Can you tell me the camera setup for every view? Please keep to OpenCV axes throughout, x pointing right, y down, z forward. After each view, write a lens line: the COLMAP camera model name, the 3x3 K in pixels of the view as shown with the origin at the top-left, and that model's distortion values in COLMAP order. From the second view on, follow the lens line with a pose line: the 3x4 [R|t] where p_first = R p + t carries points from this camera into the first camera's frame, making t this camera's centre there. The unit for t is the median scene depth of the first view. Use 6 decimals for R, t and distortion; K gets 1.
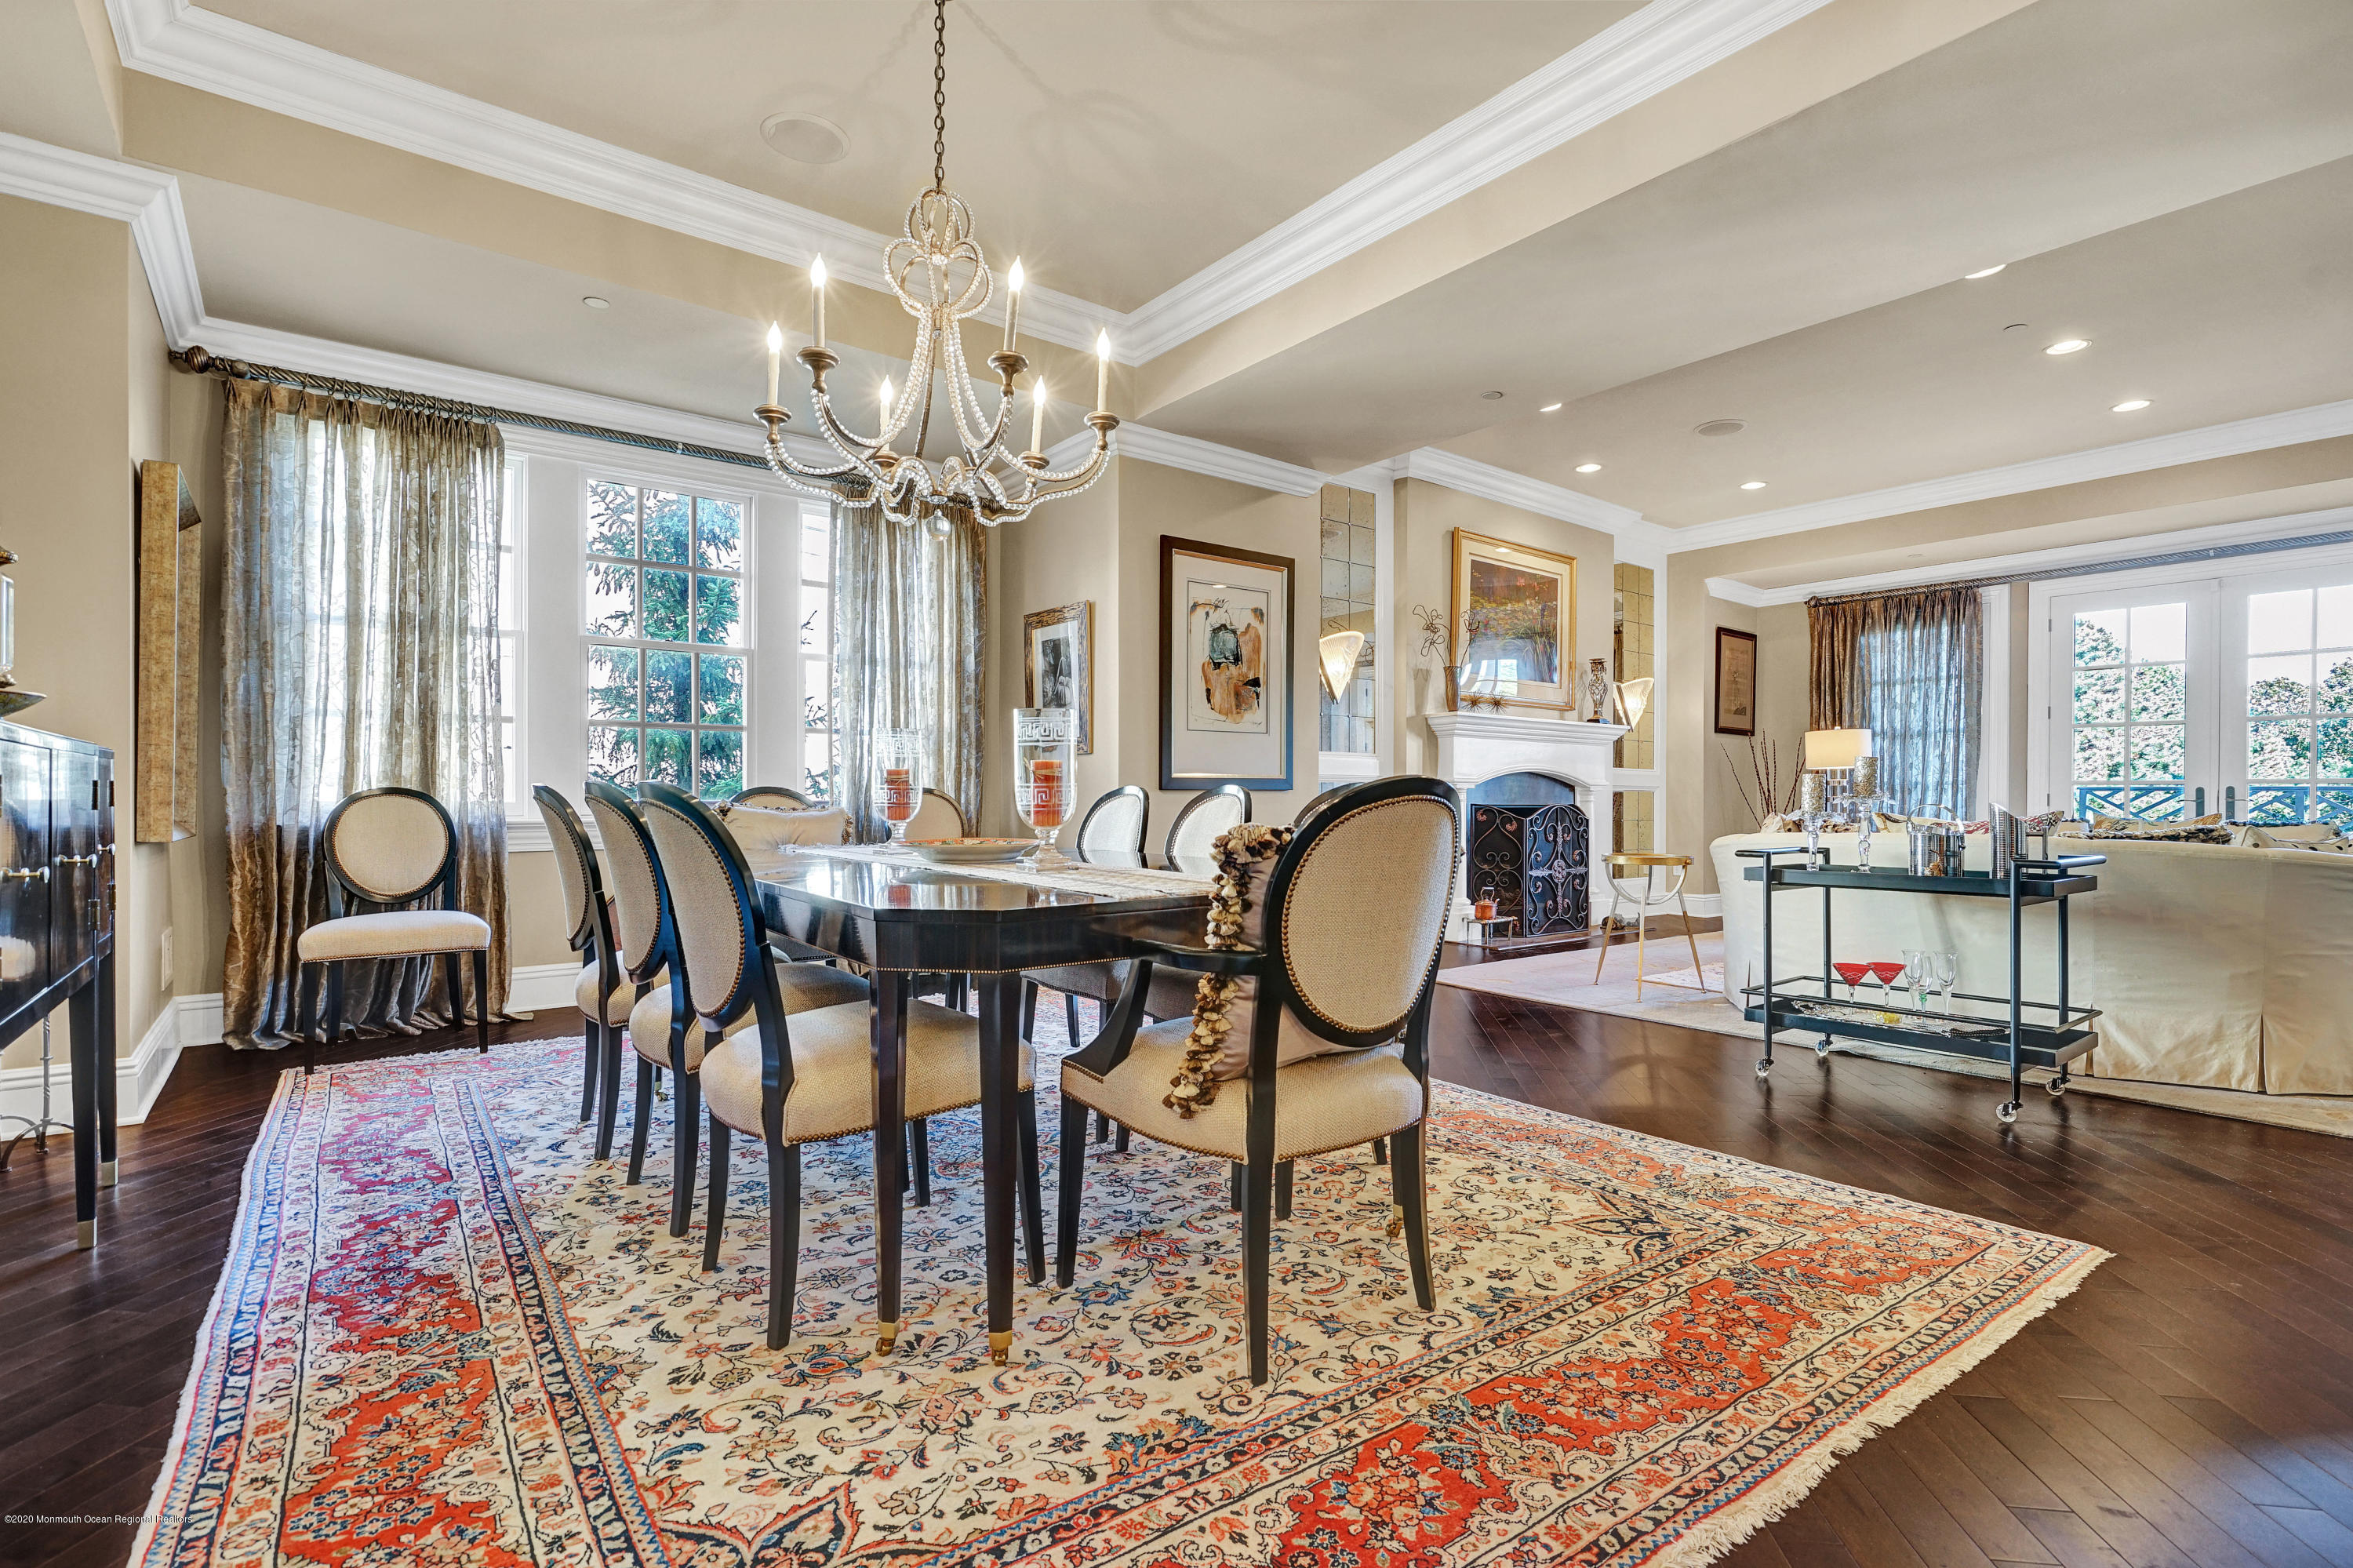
lens RADIAL K [[1089.2, 0, 1176.2], [0, 1089.2, 792.0], [0, 0, 1]] dist [-0.004926, 0.000568]
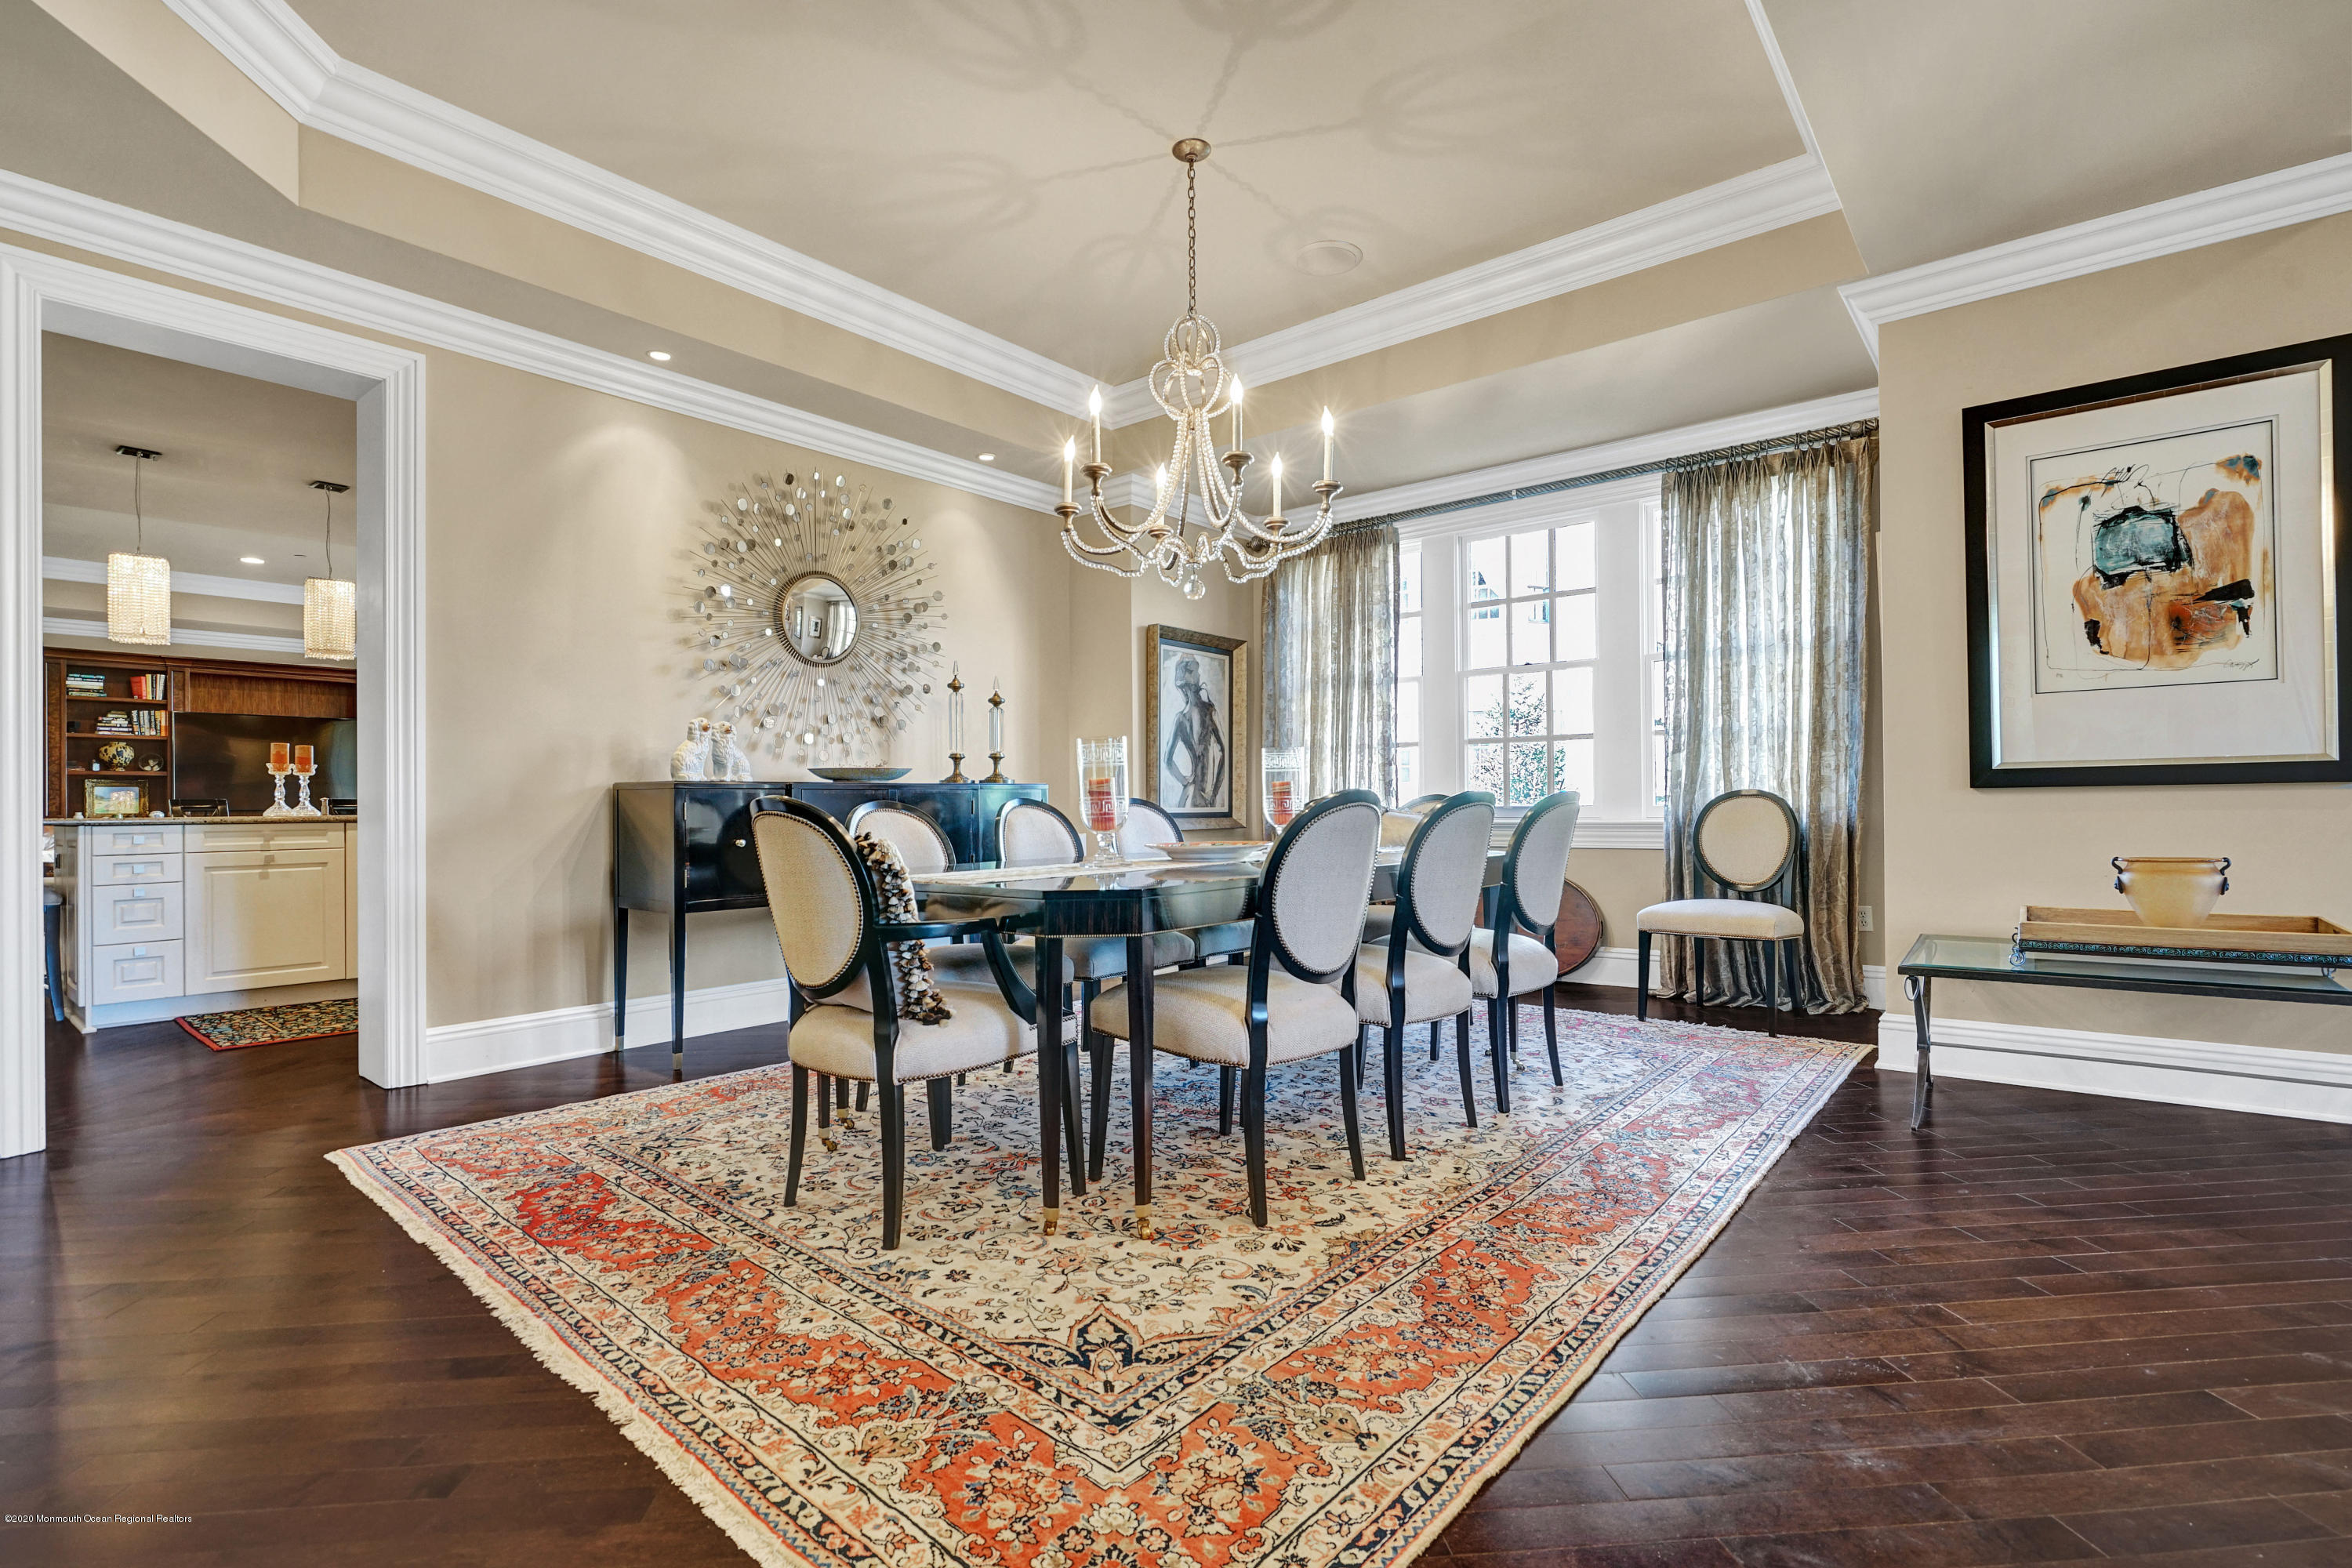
lens RADIAL K [[1088.7, 0, 1190.5], [0, 1088.7, 787.5], [0, 0, 1]] dist [-0.004926, 0.000568]
pose [[0.231718, -0.017882, -0.972619, 0.719790], [0.013536, 0.999794, -0.015157, 0.001327], [0.972689, -0.009653, 0.231913, 0.520343]]
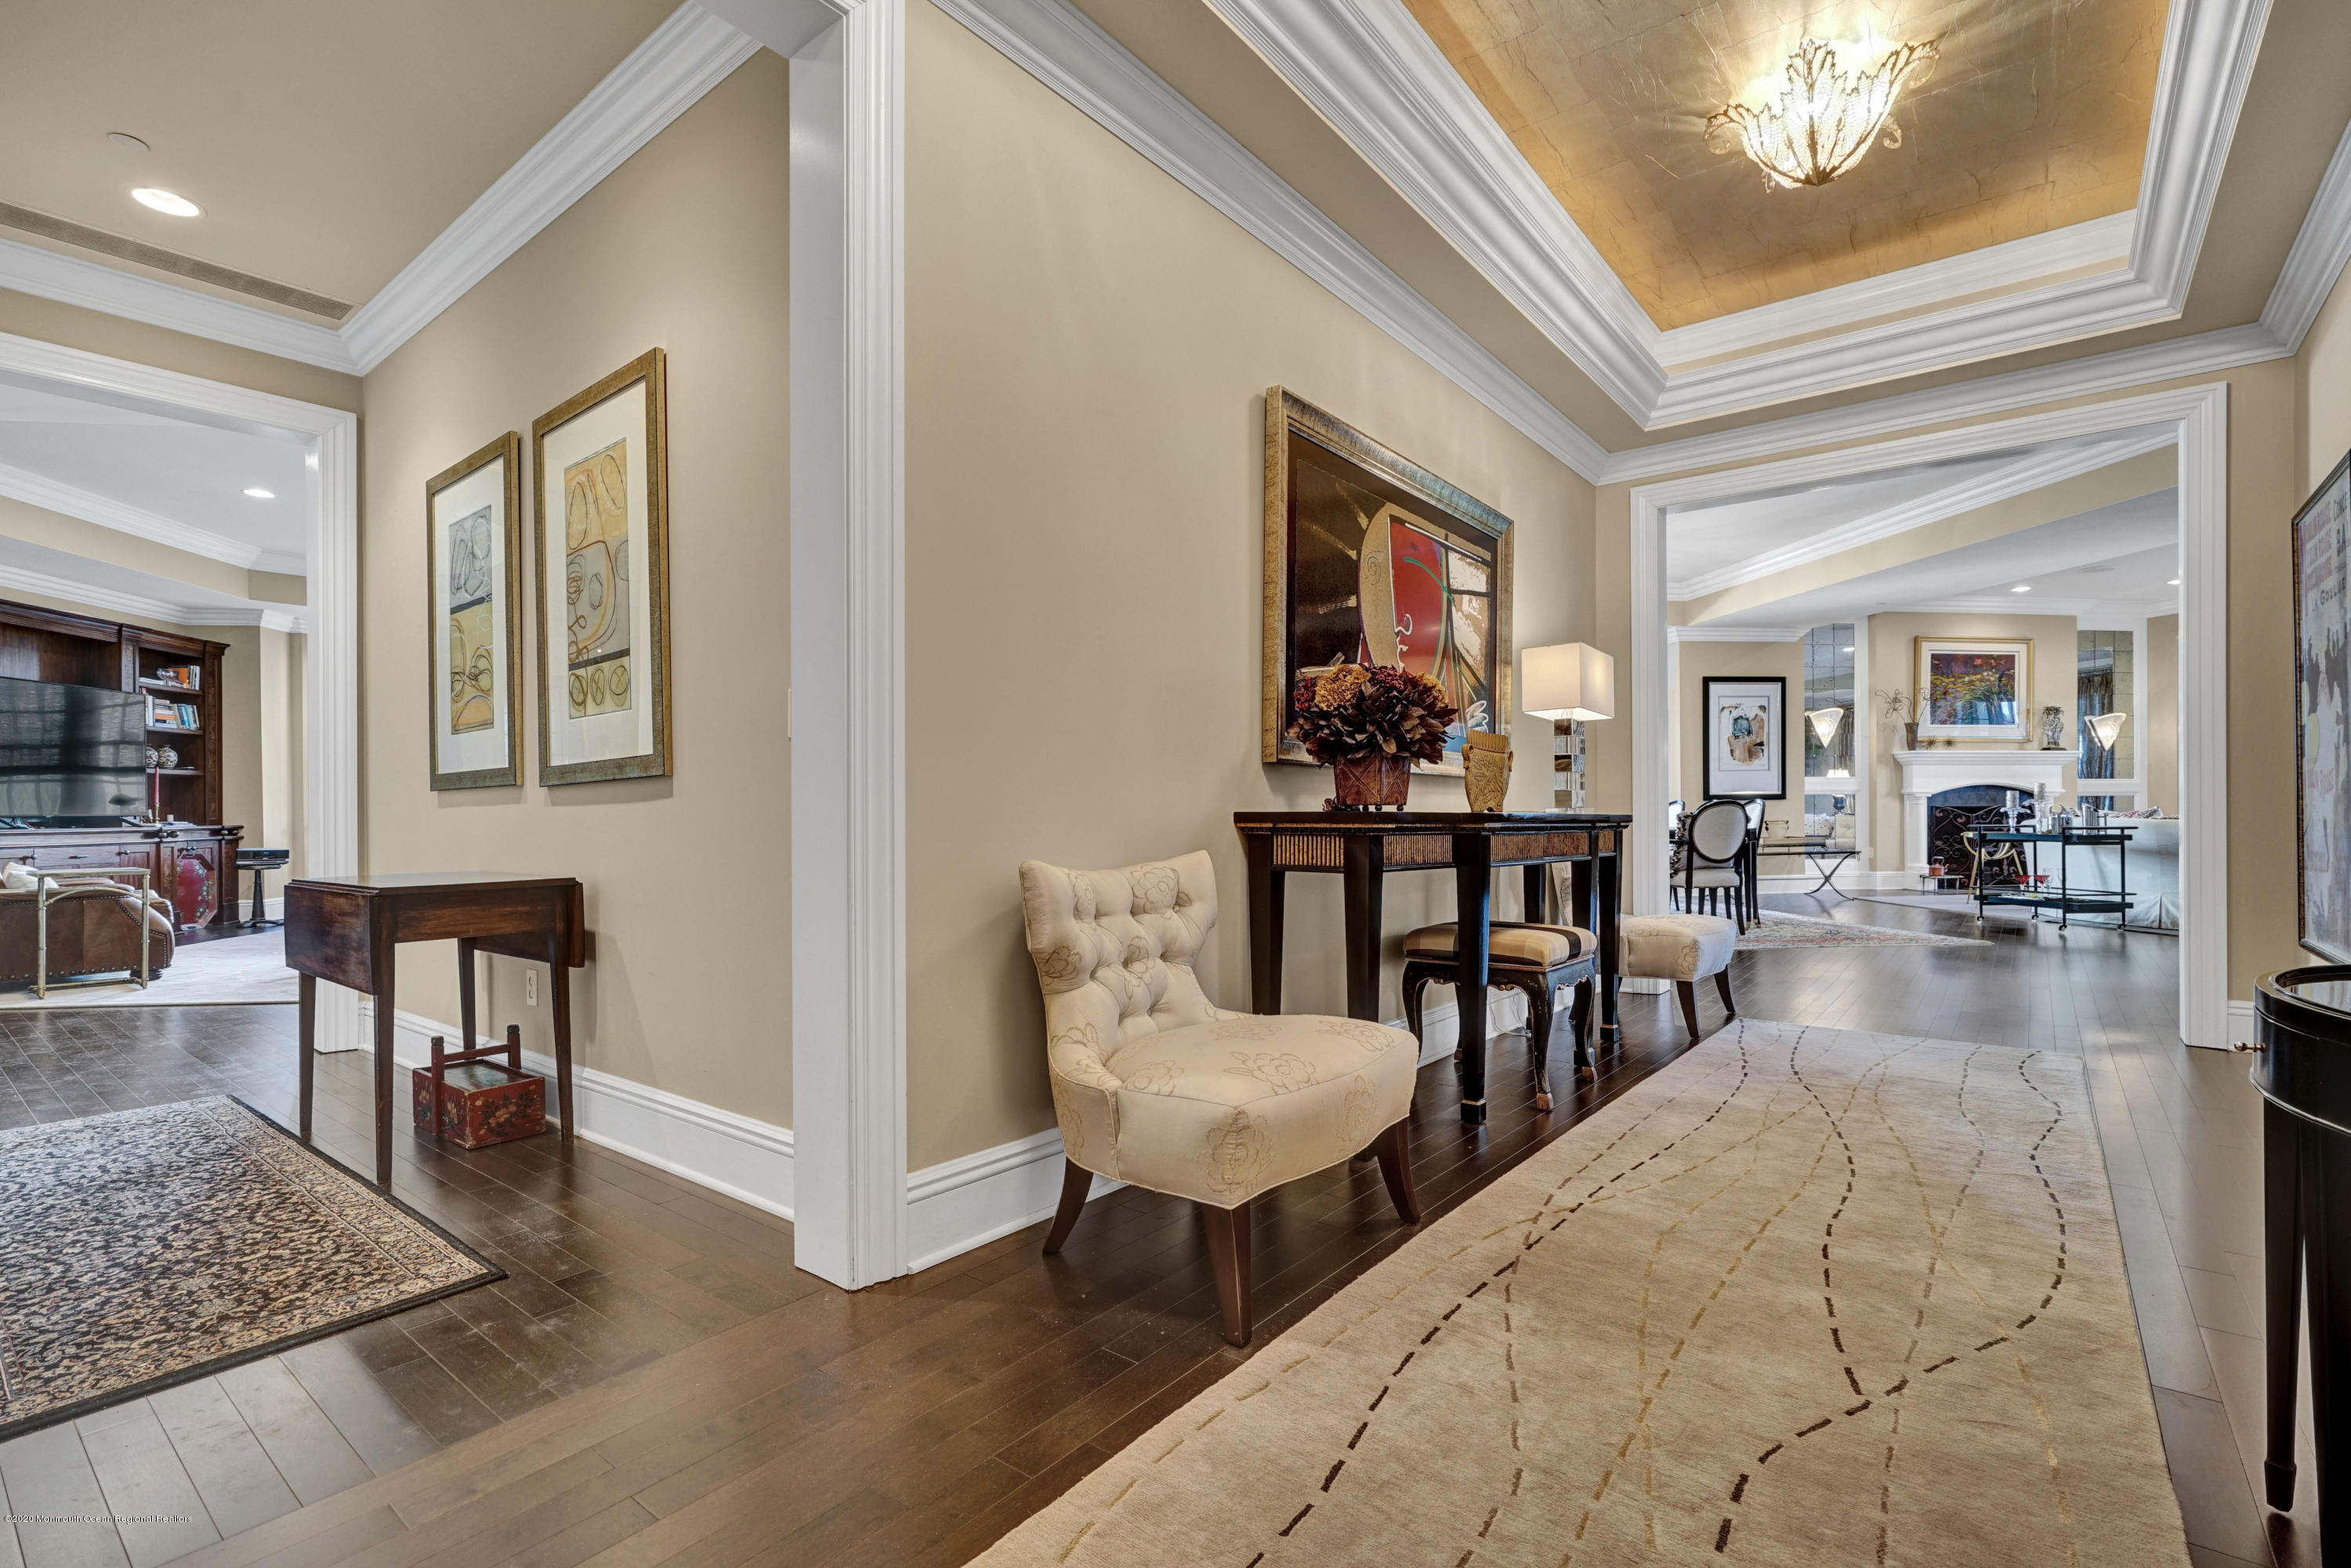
lens RADIAL K [[1088.2, 0, 1179.9], [0, 1088.2, 806.8], [0, 0, 1]] dist [-0.004926, 0.000568]
pose [[0.858542, -0.007364, -0.512691, 0.258858], [0.010717, 0.999936, 0.003584, -0.011013], [0.512632, -0.008572, 0.858566, -1.740872]]
